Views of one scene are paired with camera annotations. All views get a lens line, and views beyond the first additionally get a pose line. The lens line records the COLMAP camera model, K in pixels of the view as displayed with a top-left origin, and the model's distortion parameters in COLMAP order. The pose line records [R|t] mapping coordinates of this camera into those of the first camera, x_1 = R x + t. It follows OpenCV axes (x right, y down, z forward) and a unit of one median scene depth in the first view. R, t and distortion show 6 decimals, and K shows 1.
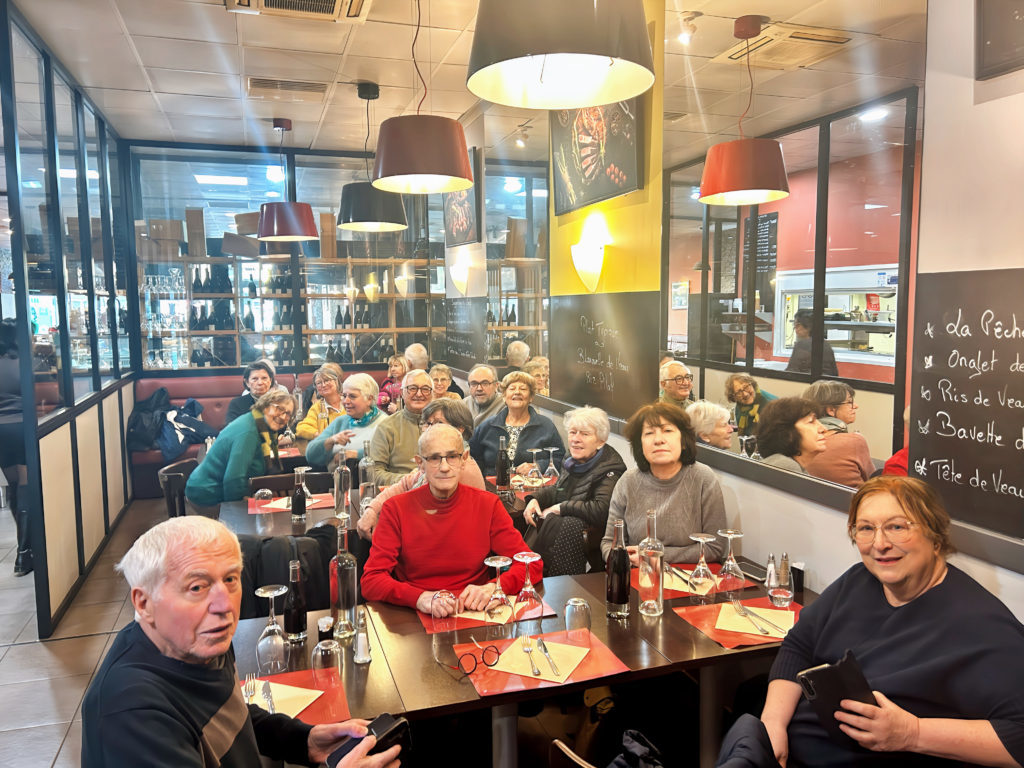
lens RADIAL K [[769.0, 0, 512.0], [0, 769.0, 384.0], [0, 0, 1]] dist [-0.000019, -0.009021]
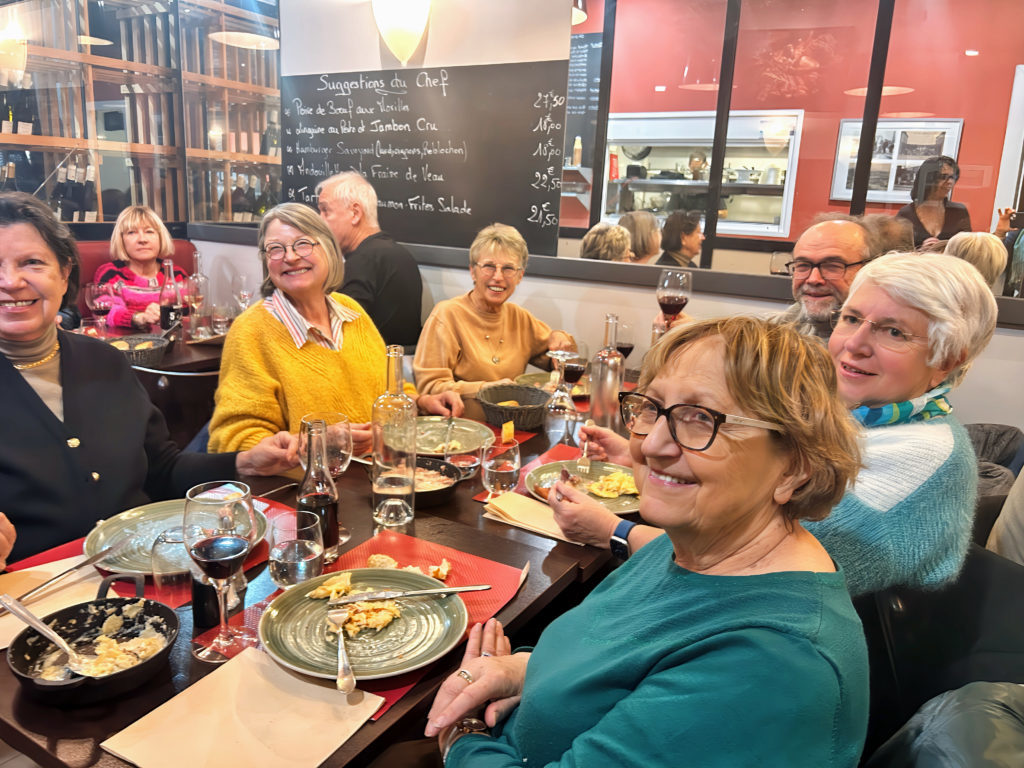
lens RADIAL K [[769.0, 0, 512.0], [0, 769.0, 384.0], [0, 0, 1]] dist [-0.000019, -0.009021]
pose [[0.767839, -0.106531, 0.631724, -0.255543], [0.012778, 0.988428, 0.151153, -0.003977], [-0.640516, -0.107989, 0.760314, 0.533277]]
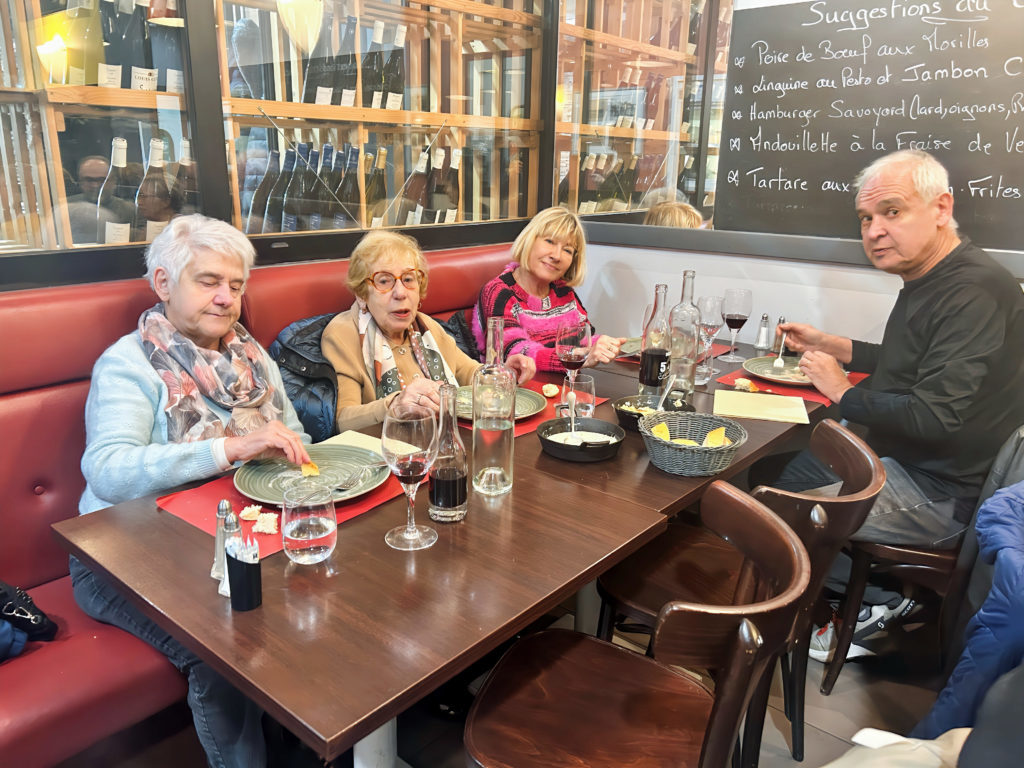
lens RADIAL K [[769.0, 0, 512.0], [0, 769.0, 384.0], [0, 0, 1]] dist [-0.000019, -0.009021]
pose [[0.852010, -0.123681, 0.508705, -0.295437], [0.033558, 0.982597, 0.182692, -0.017874], [-0.522448, -0.138584, 0.841334, 0.669990]]
